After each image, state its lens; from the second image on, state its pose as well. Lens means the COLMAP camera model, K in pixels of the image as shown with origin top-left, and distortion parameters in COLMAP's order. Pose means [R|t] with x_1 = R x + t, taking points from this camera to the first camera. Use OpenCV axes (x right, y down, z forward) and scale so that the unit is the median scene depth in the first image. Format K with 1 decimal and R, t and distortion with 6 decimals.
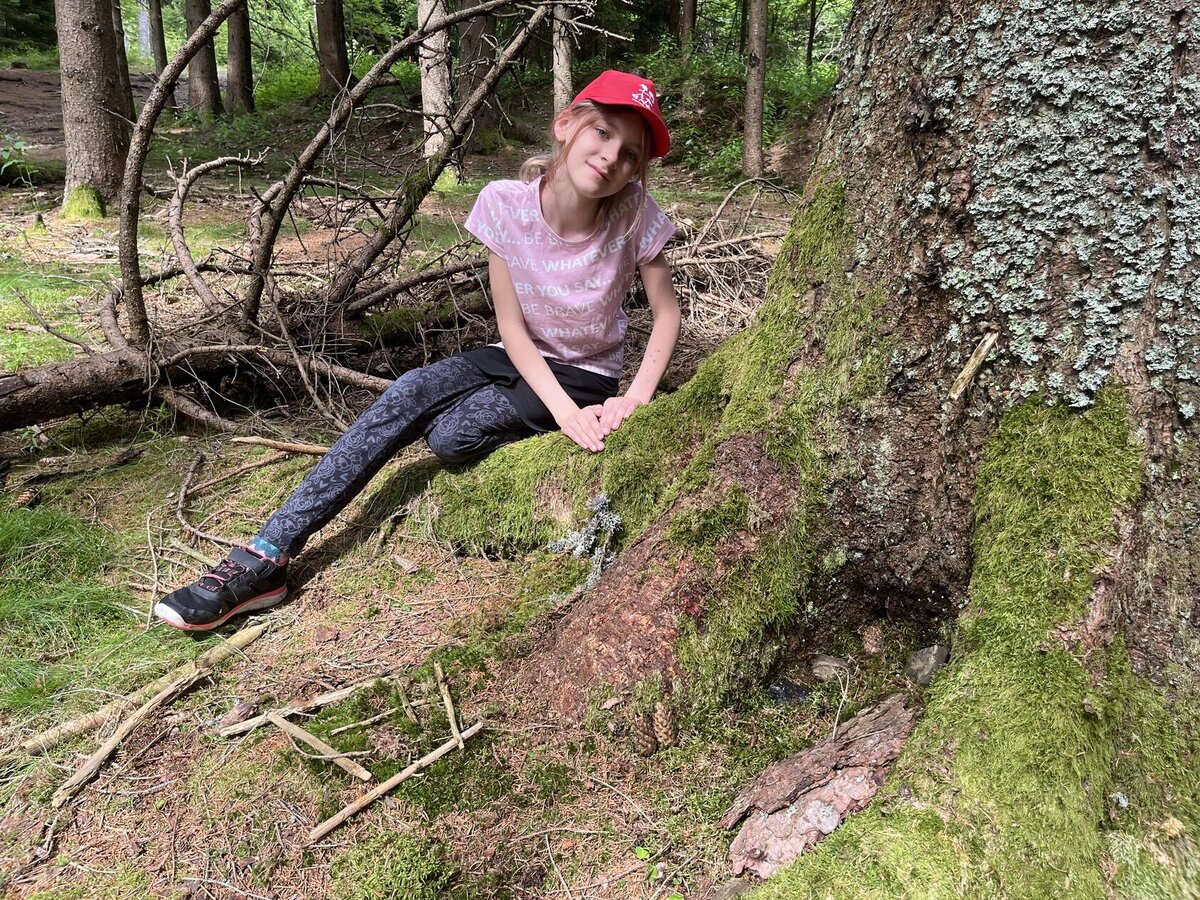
lens RADIAL K [[901.9, 0, 604.8], [0, 901.9, 449.5], [0, 0, 1]] dist [0.063458, -0.080868]
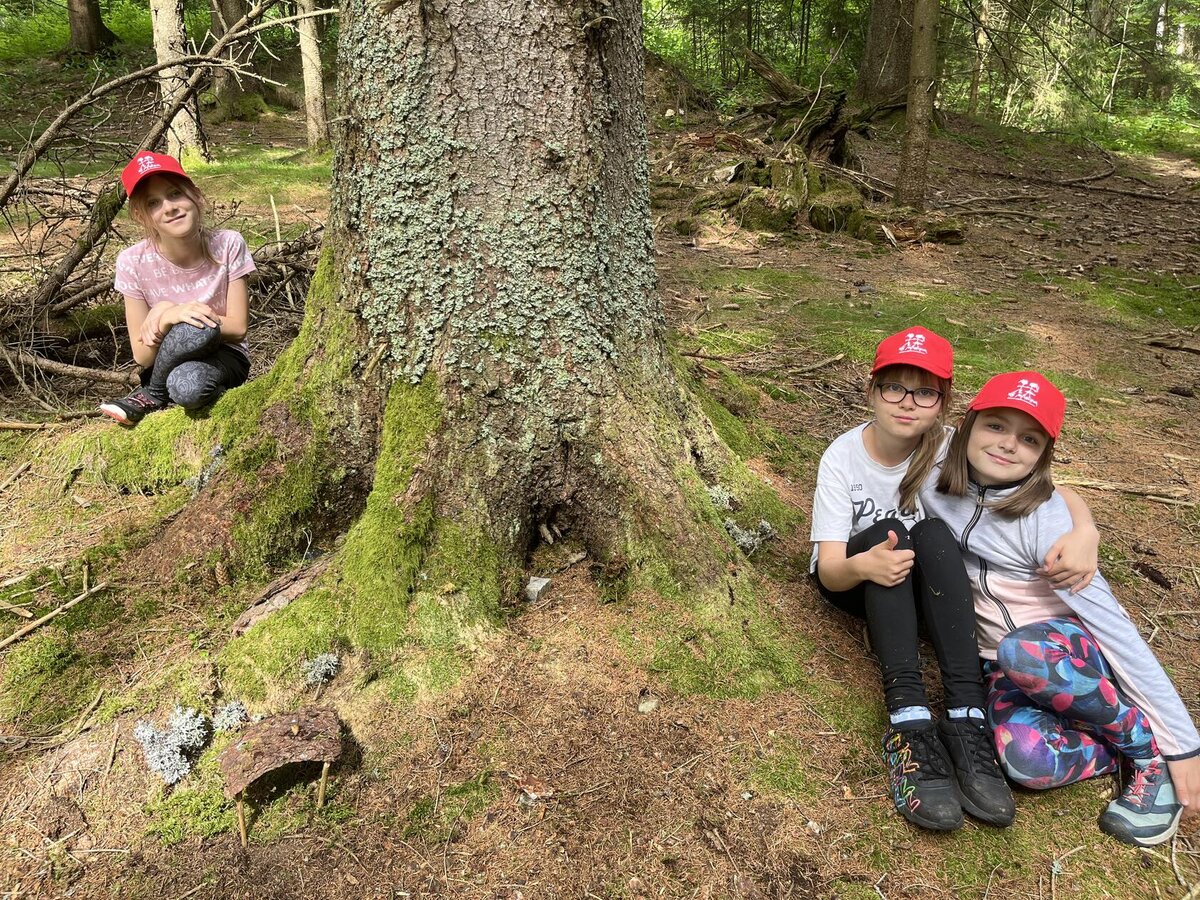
lens RADIAL K [[901.9, 0, 604.8], [0, 901.9, 449.5], [0, 0, 1]] dist [0.063458, -0.080868]
pose [[0.980817, -0.061440, 0.184995, 0.478632], [0.051353, 0.996946, 0.058838, 0.000972], [-0.188045, -0.048209, 0.980976, -0.835923]]
